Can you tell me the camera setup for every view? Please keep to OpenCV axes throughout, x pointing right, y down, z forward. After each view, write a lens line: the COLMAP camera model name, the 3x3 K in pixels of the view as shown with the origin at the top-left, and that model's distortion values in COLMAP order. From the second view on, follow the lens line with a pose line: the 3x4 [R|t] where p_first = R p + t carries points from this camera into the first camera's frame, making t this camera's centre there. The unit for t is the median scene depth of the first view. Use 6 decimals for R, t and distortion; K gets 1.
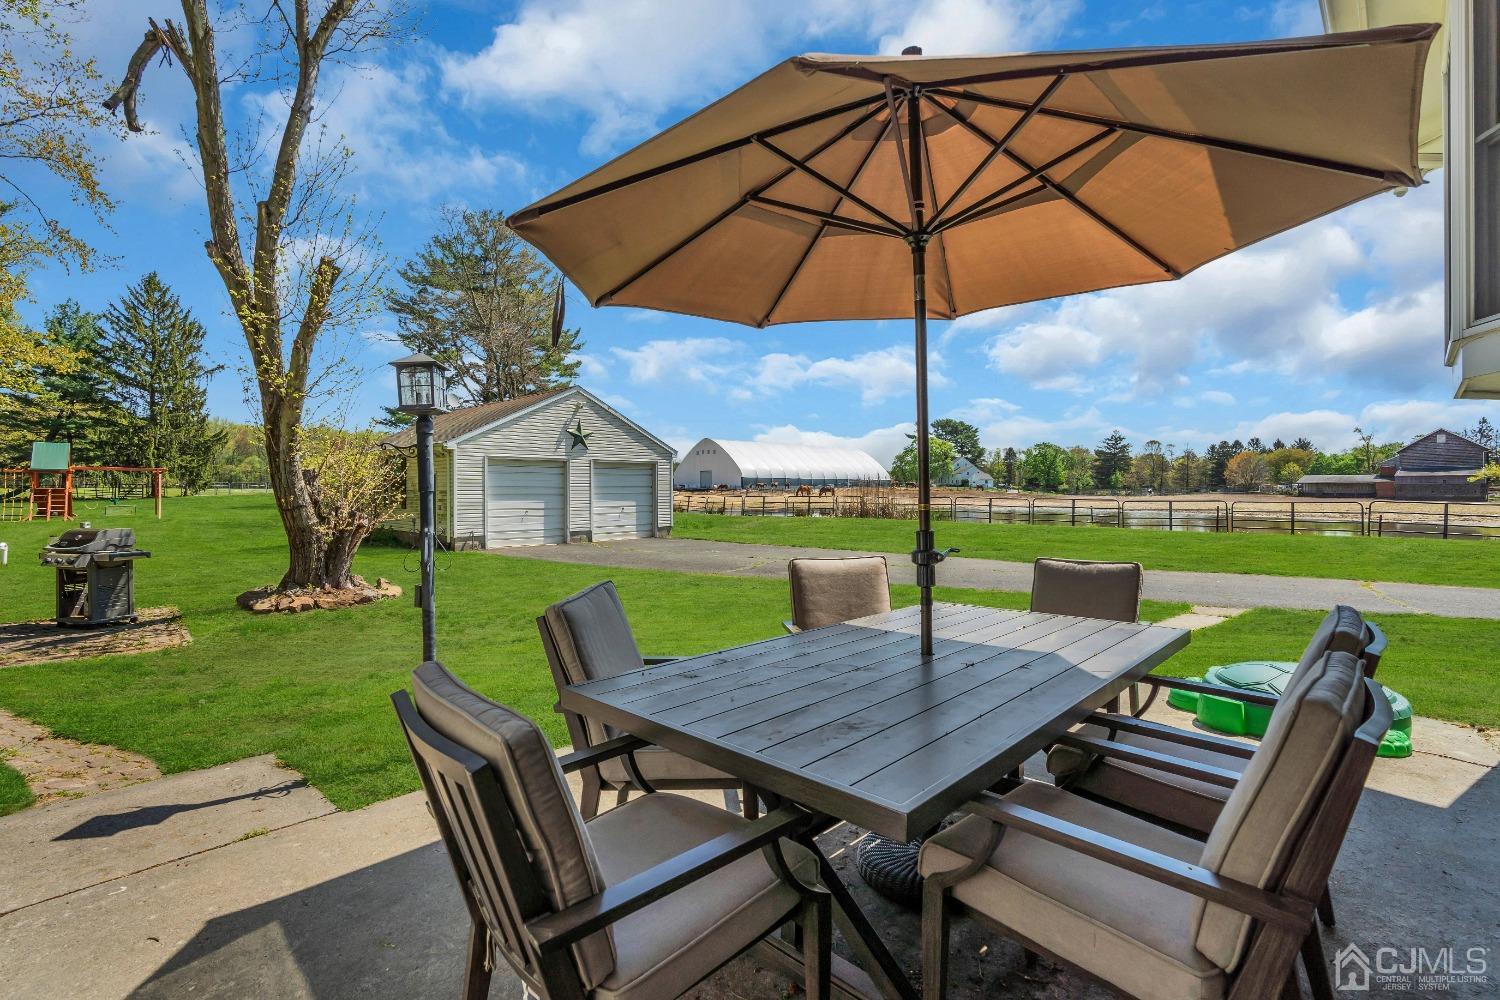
lens RADIAL K [[678.3, 0, 744.1], [0, 678.3, 492.2], [0, 0, 1]] dist [-0.006660, 0.000006]
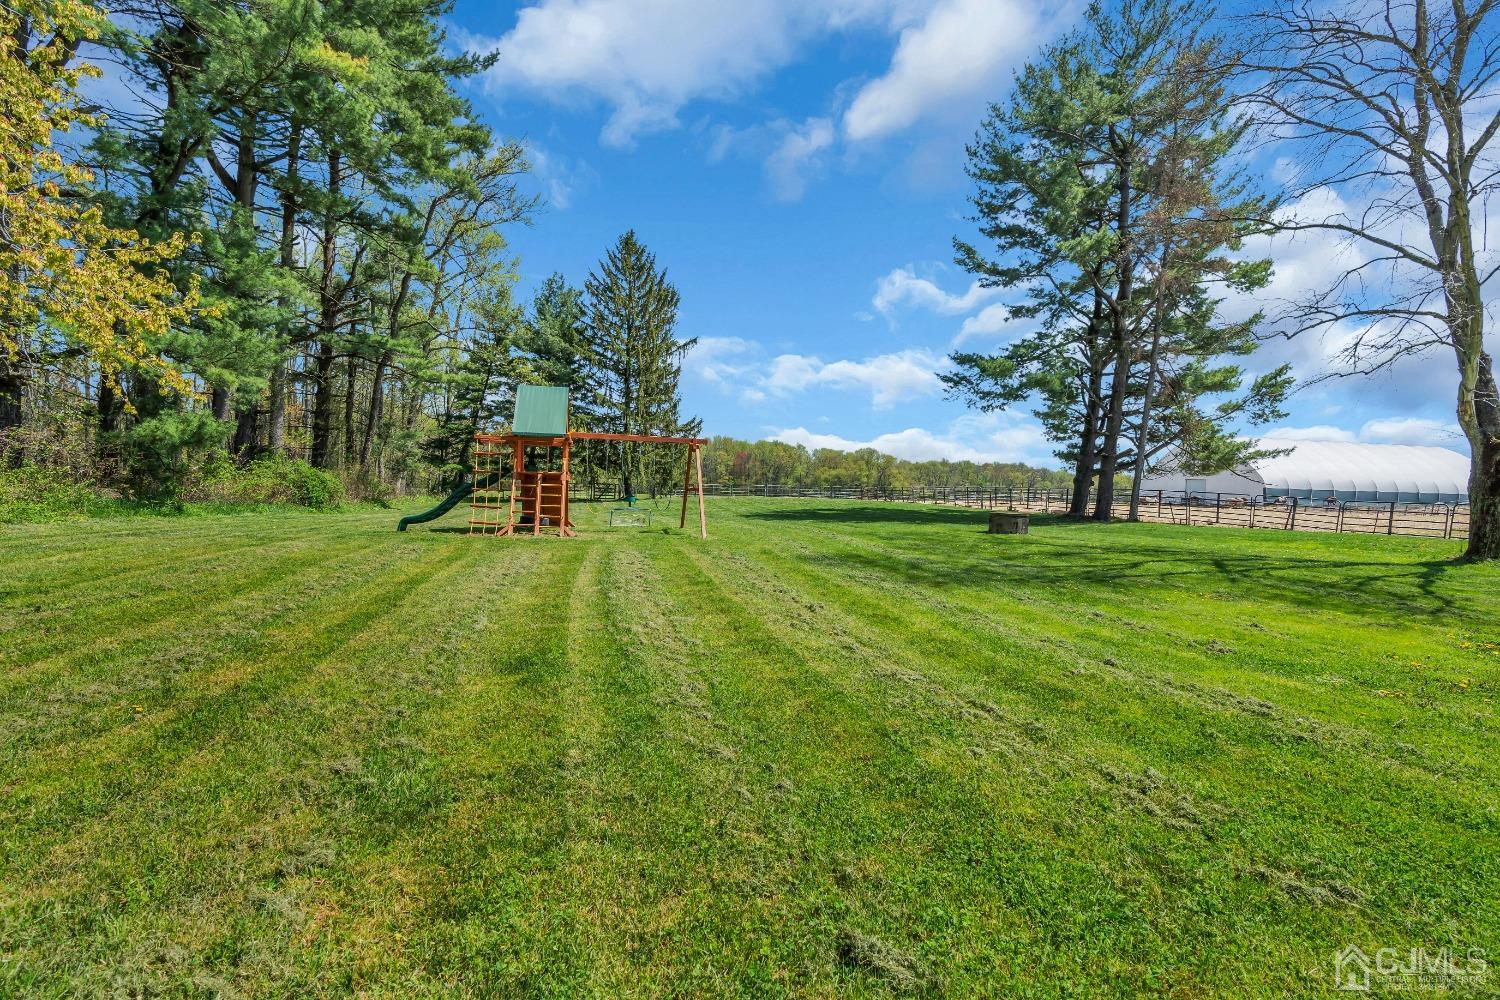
lens RADIAL K [[678.3, 0, 744.1], [0, 678.3, 492.2], [0, 0, 1]] dist [-0.006660, 0.000006]
pose [[0.876110, -0.000758, -0.482110, -0.343913], [-0.005694, 0.999913, -0.011919, 0.007919], [0.482077, 0.013188, 0.876029, 0.332021]]
